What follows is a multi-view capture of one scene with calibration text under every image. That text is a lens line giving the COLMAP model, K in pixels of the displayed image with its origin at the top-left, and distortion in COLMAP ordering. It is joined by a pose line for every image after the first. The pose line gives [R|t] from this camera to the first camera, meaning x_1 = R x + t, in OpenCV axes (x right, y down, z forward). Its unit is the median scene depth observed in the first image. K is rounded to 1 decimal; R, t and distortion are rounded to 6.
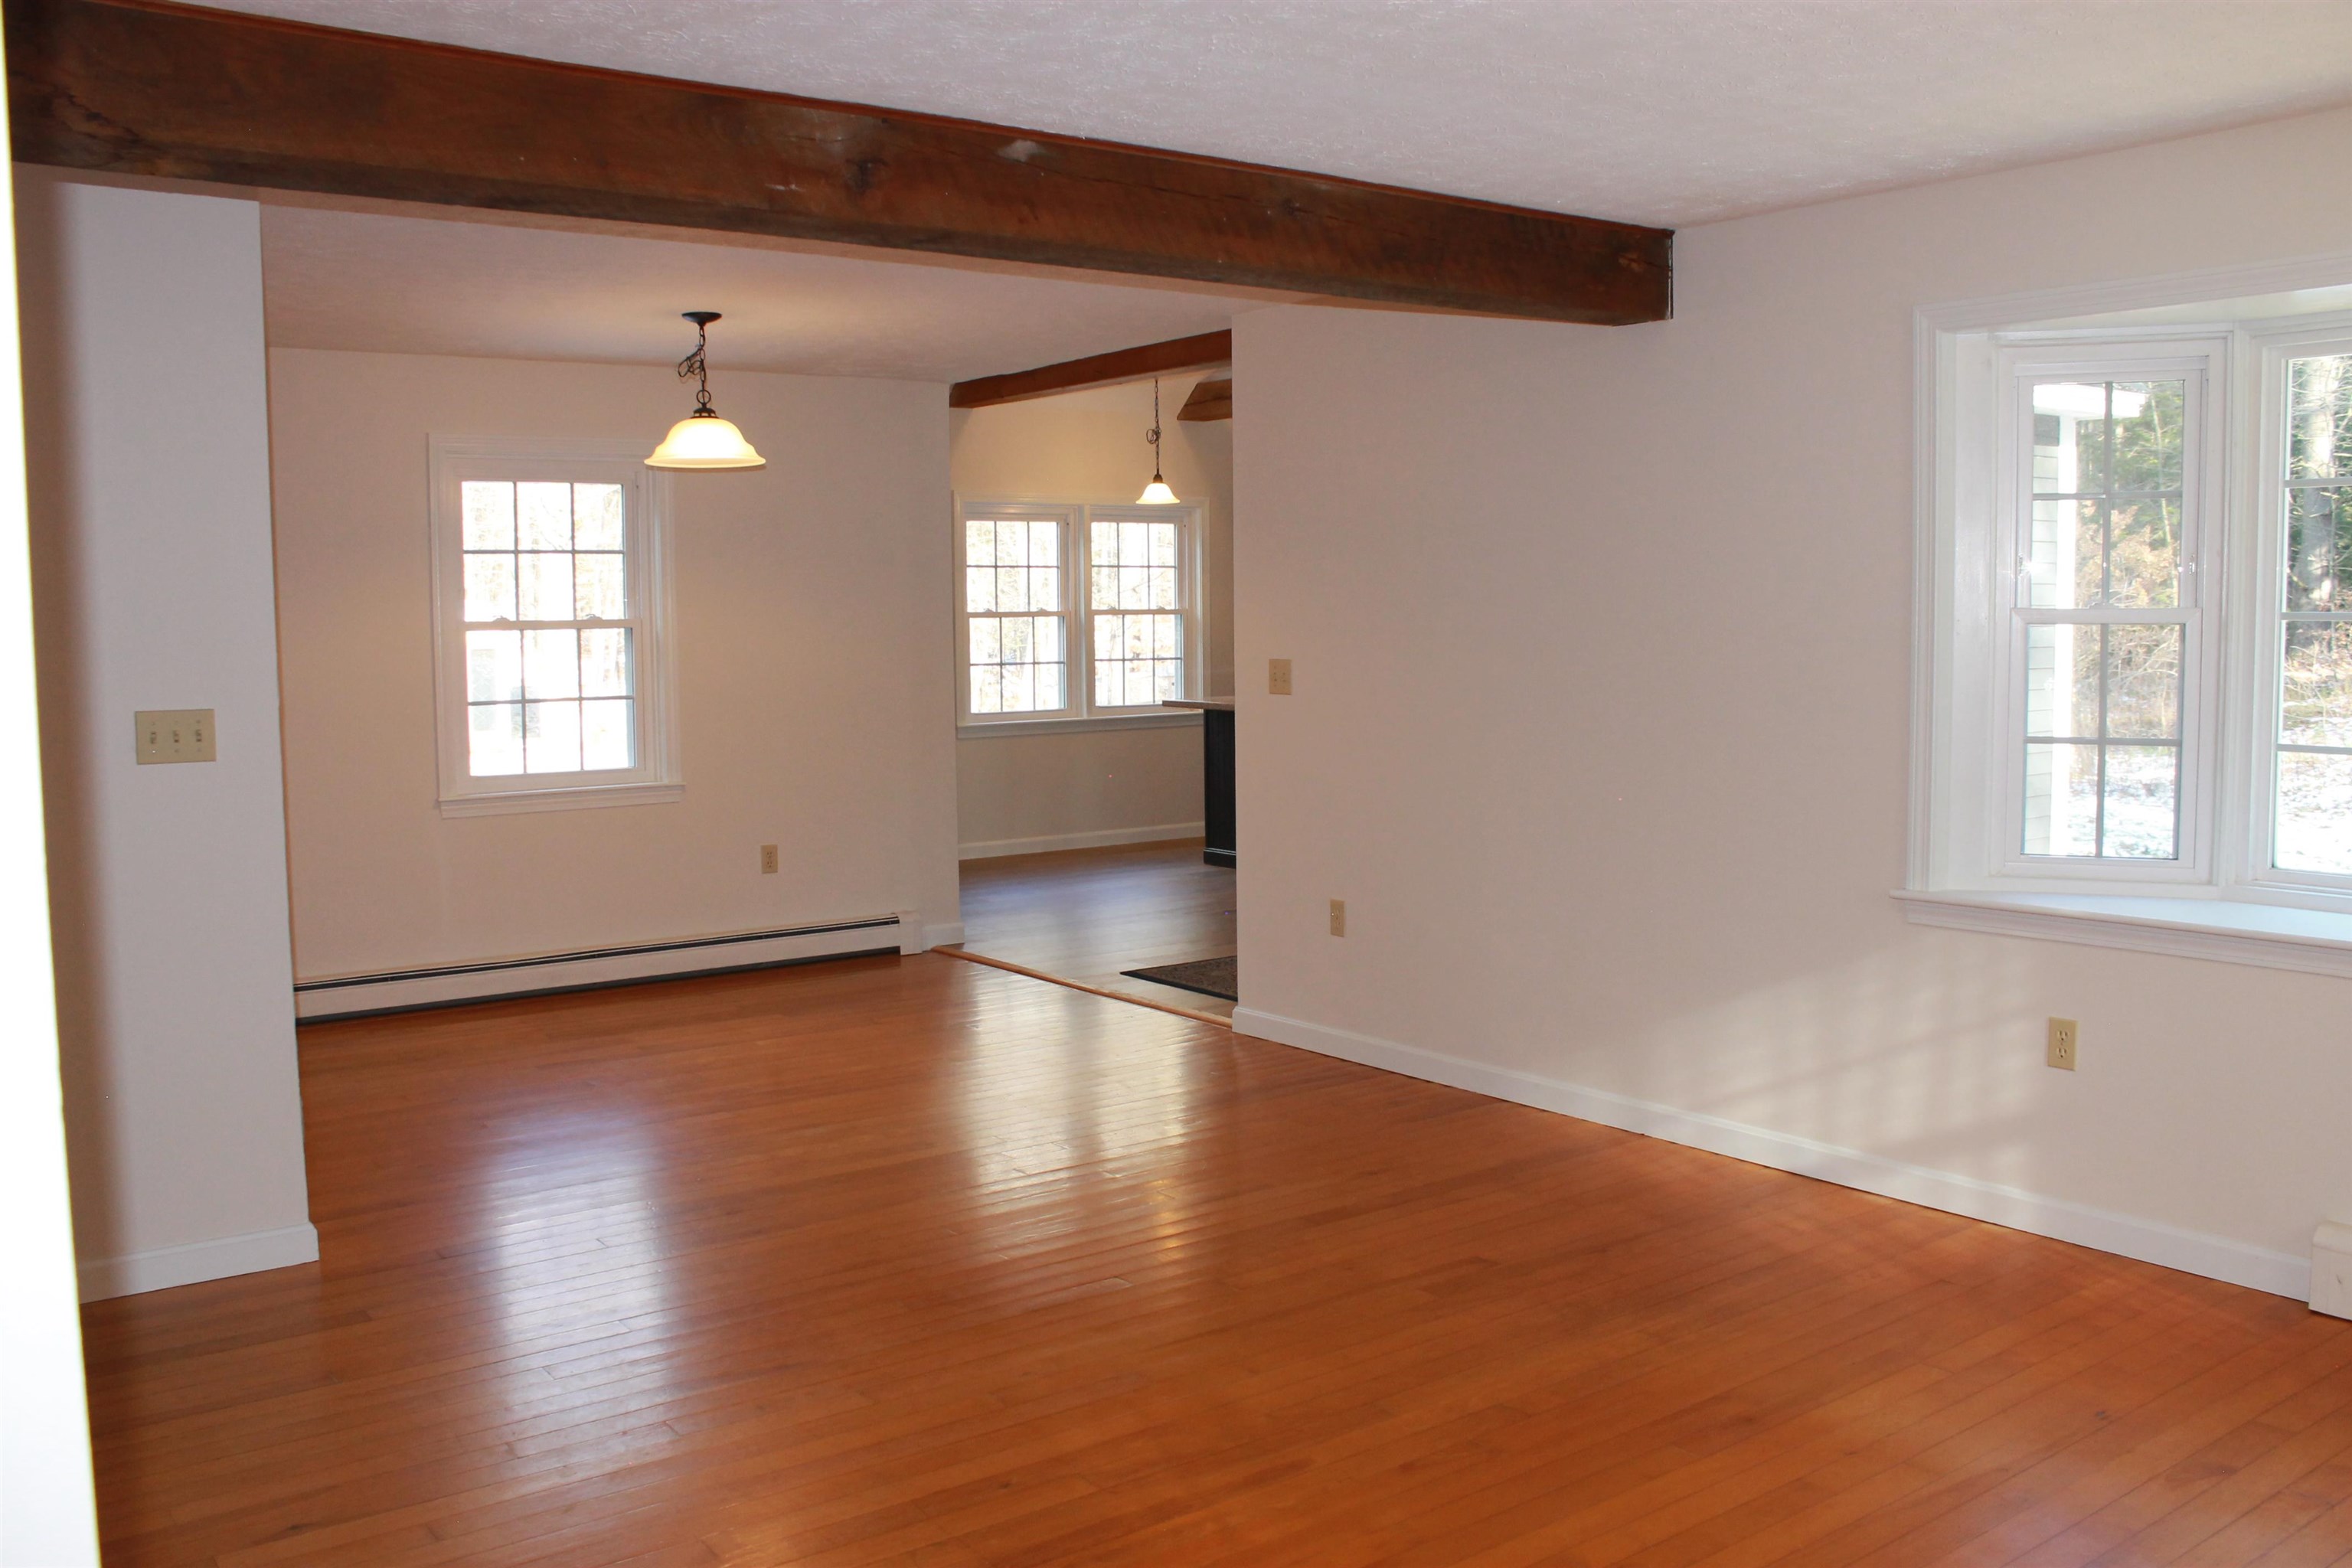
lens RADIAL K [[1947.7, 0, 1176.0], [0, 1947.7, 784.0], [0, 0, 1]] dist [-0.150565, 0.121901]
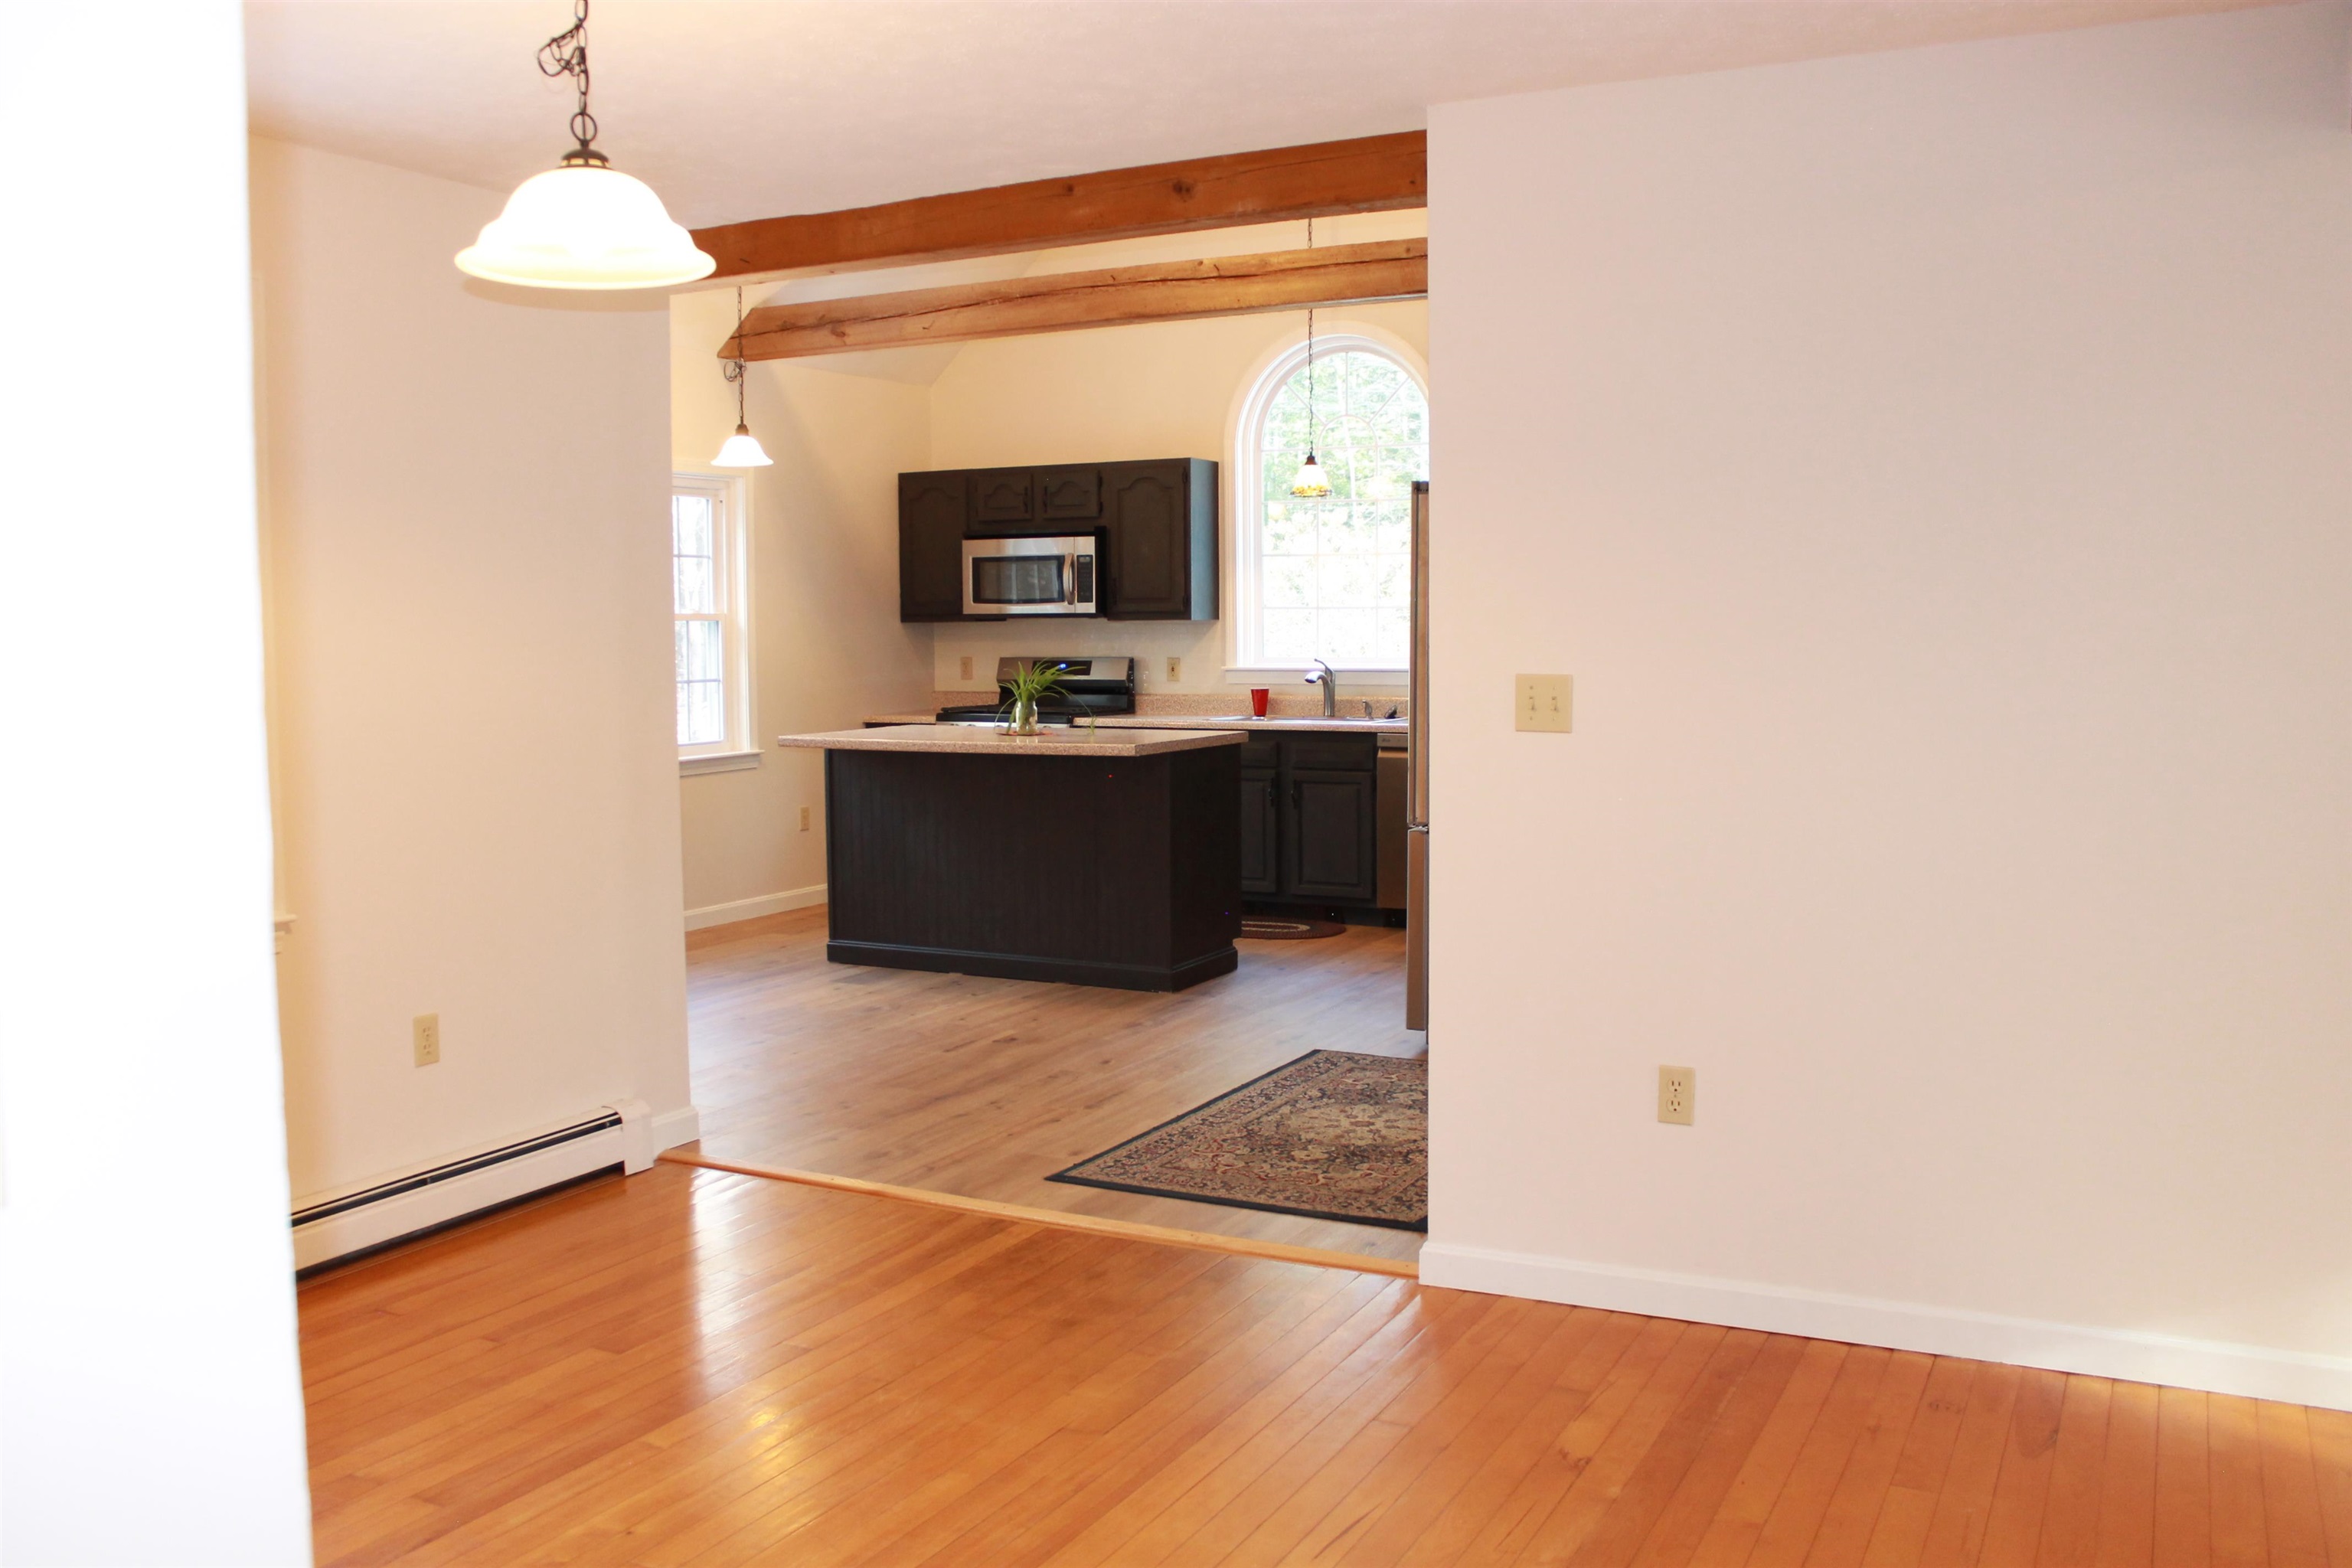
lens RADIAL K [[1970.6, 0, 1176.0], [0, 1970.6, 784.0], [0, 0, 1]] dist [-0.179654, 0.152080]
pose [[0.905960, -0.034167, 0.421983, -0.236175], [0.038157, 0.999271, -0.001011, -0.025943], [-0.421641, 0.017018, 0.906603, 0.384121]]
